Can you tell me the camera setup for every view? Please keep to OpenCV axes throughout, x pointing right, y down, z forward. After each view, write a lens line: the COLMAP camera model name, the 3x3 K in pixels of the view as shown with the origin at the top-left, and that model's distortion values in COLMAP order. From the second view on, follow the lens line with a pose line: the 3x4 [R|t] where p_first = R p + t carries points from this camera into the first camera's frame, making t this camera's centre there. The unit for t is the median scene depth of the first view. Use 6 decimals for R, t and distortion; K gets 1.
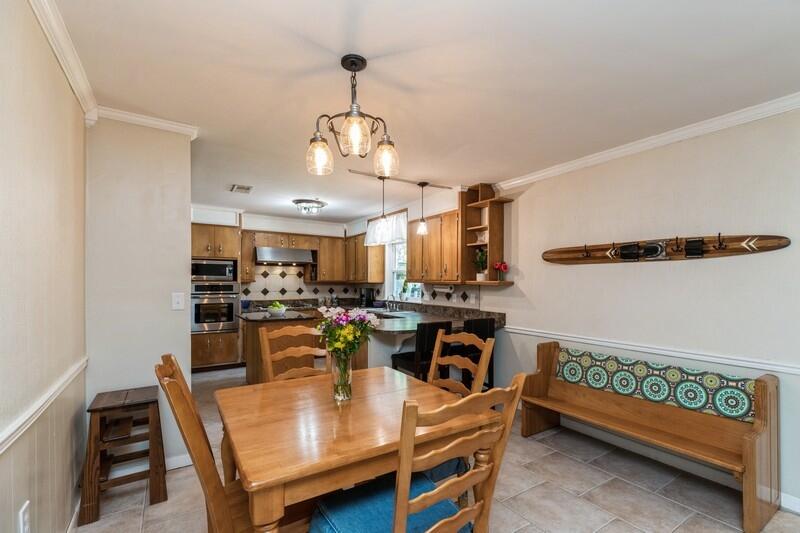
lens RADIAL K [[362.6, 0, 399.0], [0, 362.6, 279.3], [0, 0, 1]] dist [0.001491, 0.000170]
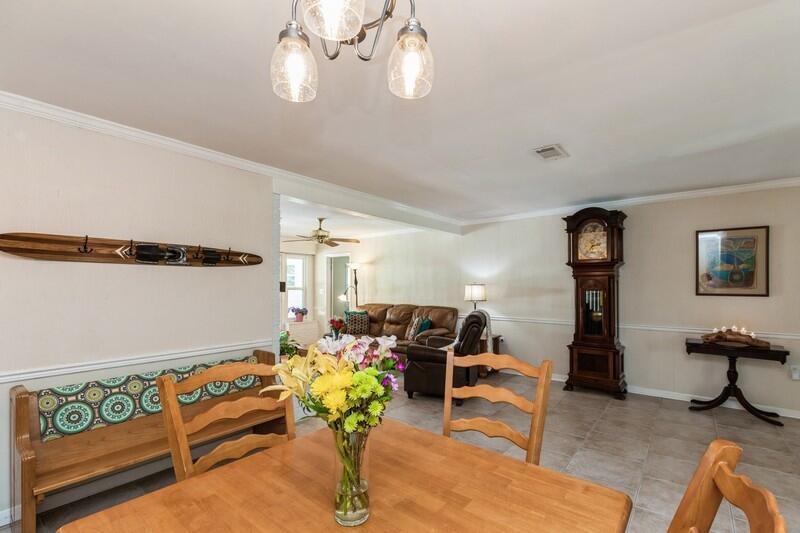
lens RADIAL K [[362.6, 0, 399.0], [0, 362.6, 279.3], [0, 0, 1]] dist [0.001491, 0.000170]
pose [[-0.326198, 0.016709, 0.945154, -0.221908], [-0.005576, 0.999792, -0.019600, 0.001705], [-0.945285, -0.011664, -0.326037, 0.378826]]
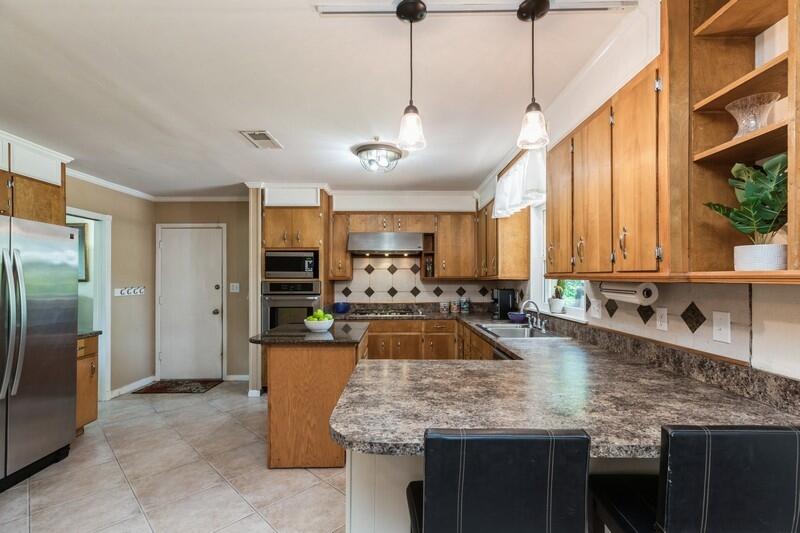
lens RADIAL K [[362.6, 0, 399.0], [0, 362.6, 279.3], [0, 0, 1]] dist [0.001491, 0.000170]
pose [[0.846401, -0.004051, -0.532531, 0.106648], [0.007660, 0.999960, 0.004569, 0.005477], [0.532492, -0.007946, 0.846398, 0.461675]]
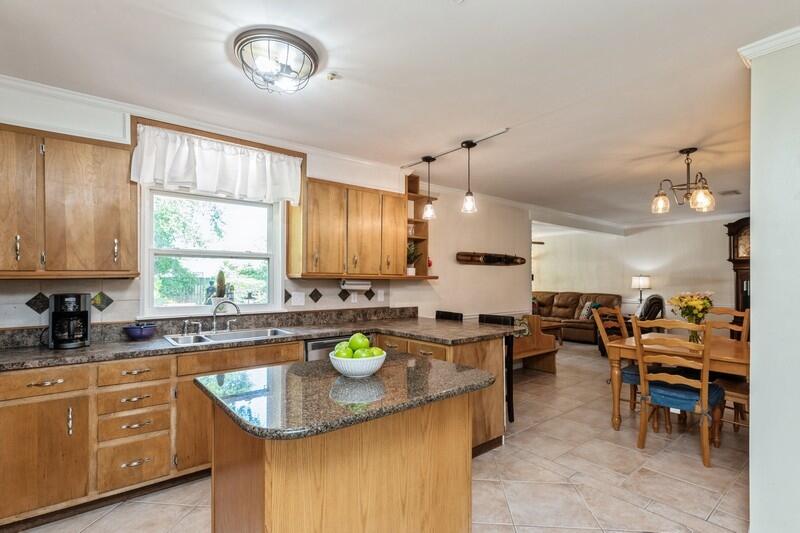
lens RADIAL K [[388.2, 0, 404.7], [0, 388.2, 279.1], [0, 0, 1]] dist [0.000191, -0.000029]
pose [[-0.127069, -0.004692, 0.991883, -0.607060], [-0.007407, 0.999965, 0.003781, 0.007410], [-0.991866, -0.006866, -0.127100, 0.871666]]
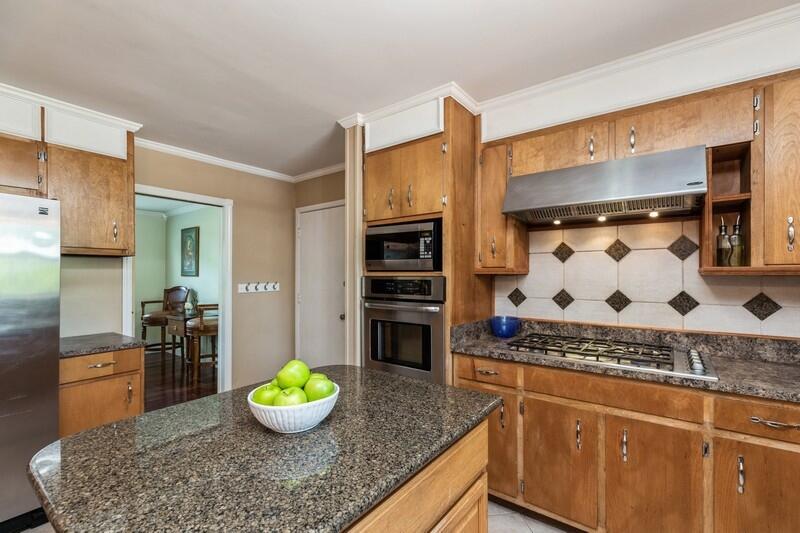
lens RADIAL K [[355.7, 0, 399.2], [0, 355.7, 273.6], [0, 0, 1]] dist [0.000267, -0.000030]
pose [[0.350603, -0.004976, -0.936511, -0.102945], [0.007828, 0.999967, -0.002383, 0.009025], [0.936492, -0.006495, 0.350630, 0.851337]]
